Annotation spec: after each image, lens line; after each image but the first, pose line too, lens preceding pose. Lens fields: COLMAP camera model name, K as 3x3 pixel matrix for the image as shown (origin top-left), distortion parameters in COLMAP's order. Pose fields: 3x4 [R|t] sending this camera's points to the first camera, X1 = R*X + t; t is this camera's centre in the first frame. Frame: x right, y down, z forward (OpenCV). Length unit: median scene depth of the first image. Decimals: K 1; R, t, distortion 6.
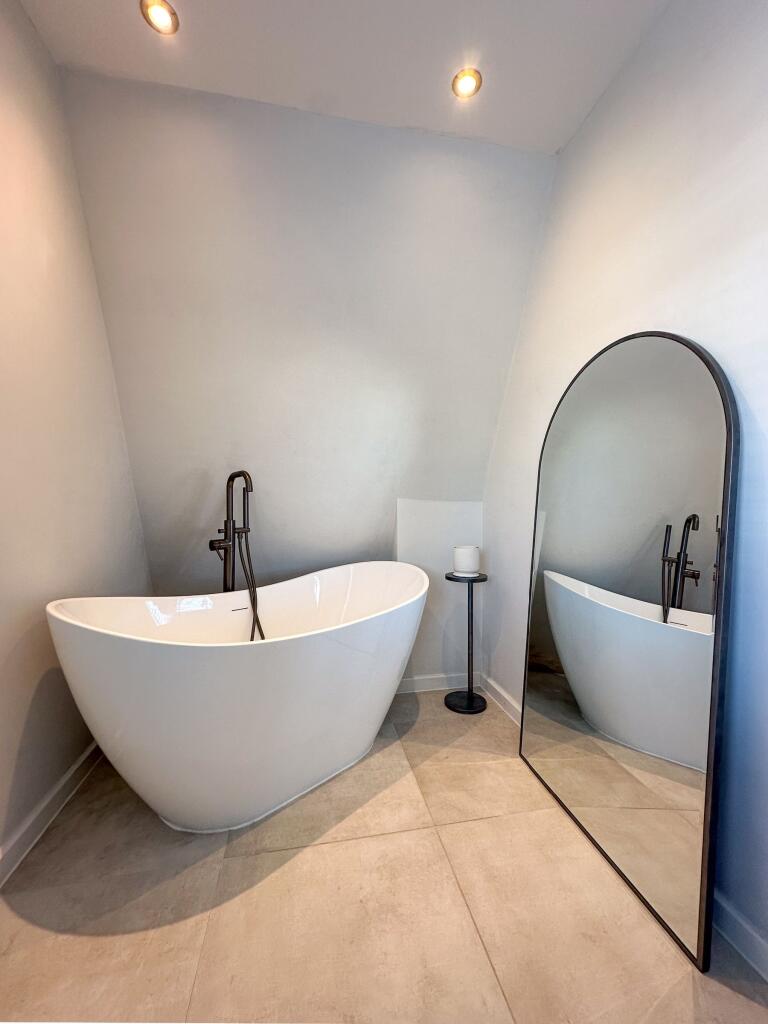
lens RADIAL K [[414.4, 0, 382.5], [0, 414.4, 508.1], [0, 0, 1]] dist [-0.011045, 0.004537]
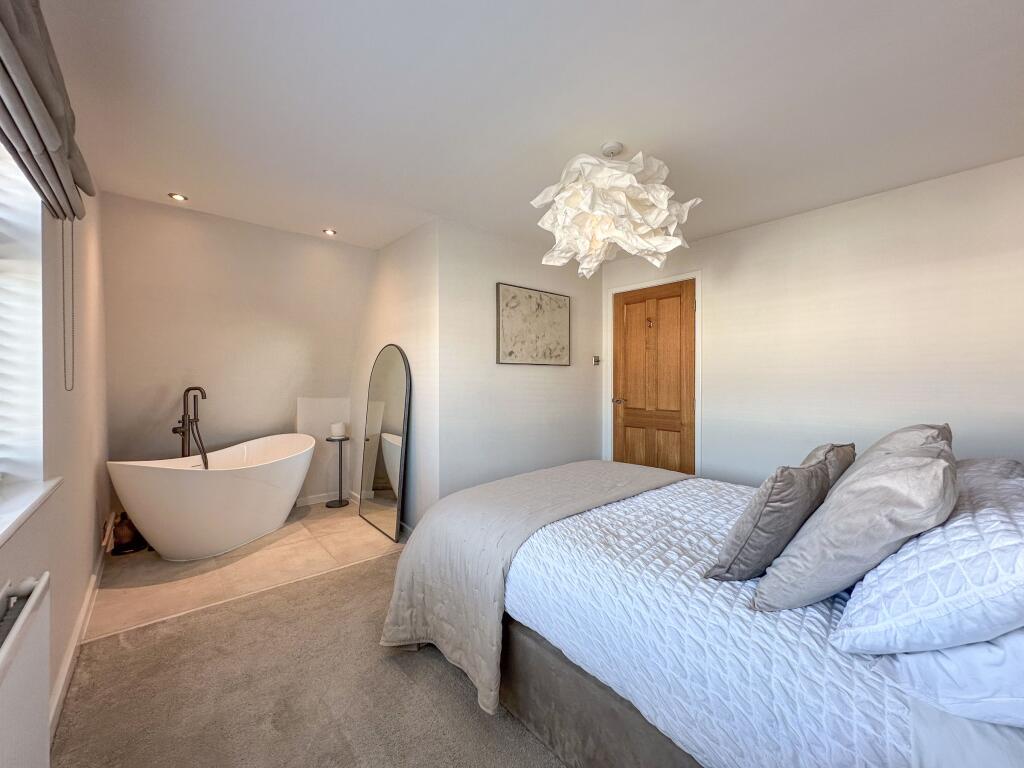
lens RADIAL K [[414.4, 0, 517.8], [0, 414.4, 376.4], [0, 0, 1]] dist [-0.011045, 0.004537]
pose [[0.861947, 0.003516, 0.506987, -0.054813], [-0.001345, 0.999988, -0.004647, -0.123490], [-0.506997, 0.003324, 0.861941, -1.153212]]
